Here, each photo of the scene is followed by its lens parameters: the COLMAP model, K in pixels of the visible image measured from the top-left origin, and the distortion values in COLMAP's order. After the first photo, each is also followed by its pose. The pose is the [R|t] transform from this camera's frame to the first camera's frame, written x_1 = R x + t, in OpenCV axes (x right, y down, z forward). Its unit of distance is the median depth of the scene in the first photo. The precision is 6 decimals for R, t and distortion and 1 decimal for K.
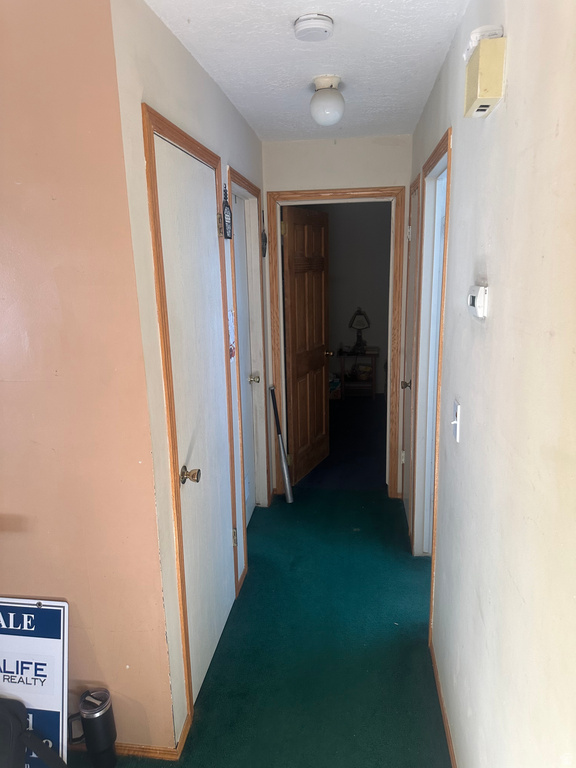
lens RADIAL K [[547.0, 0, 288.5], [0, 547.0, 384.4], [0, 0, 1]] dist [0.055376, -0.068115]
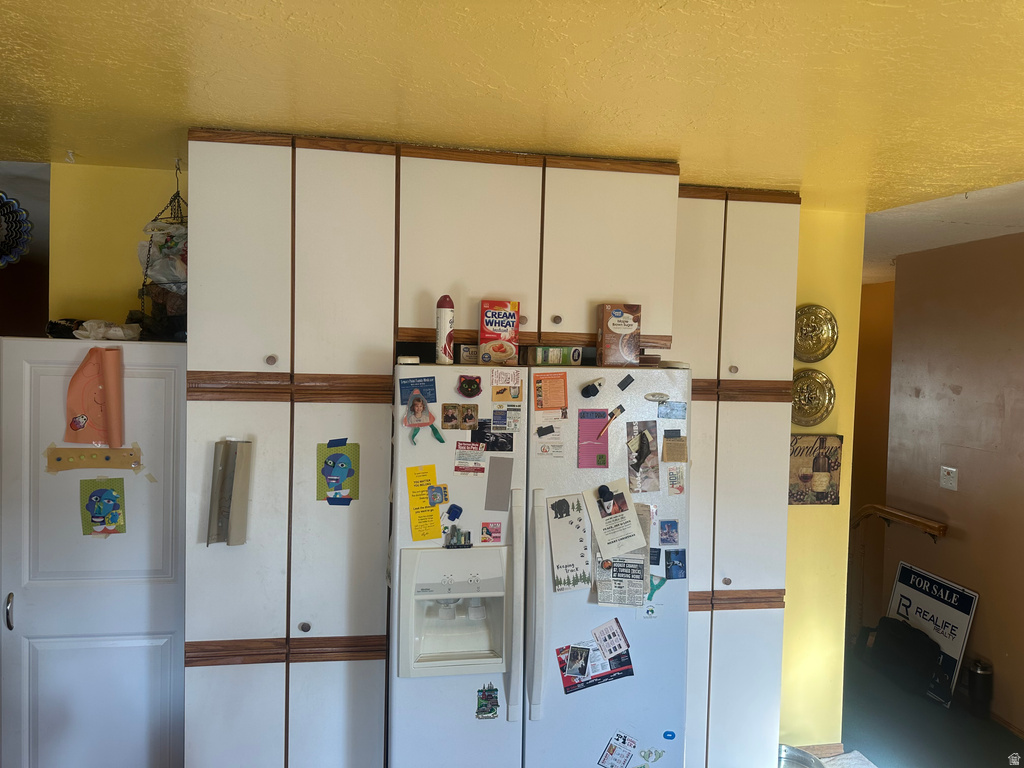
lens RADIAL K [[729.4, 0, 519.4], [0, 729.4, 374.0], [0, 0, 1]] dist [0.055376, -0.068115]
pose [[0.298087, 0.056403, -0.952871, 1.156120], [-0.241311, 0.970280, -0.018056, 0.140475], [0.923533, 0.235321, 0.302838, -0.969126]]
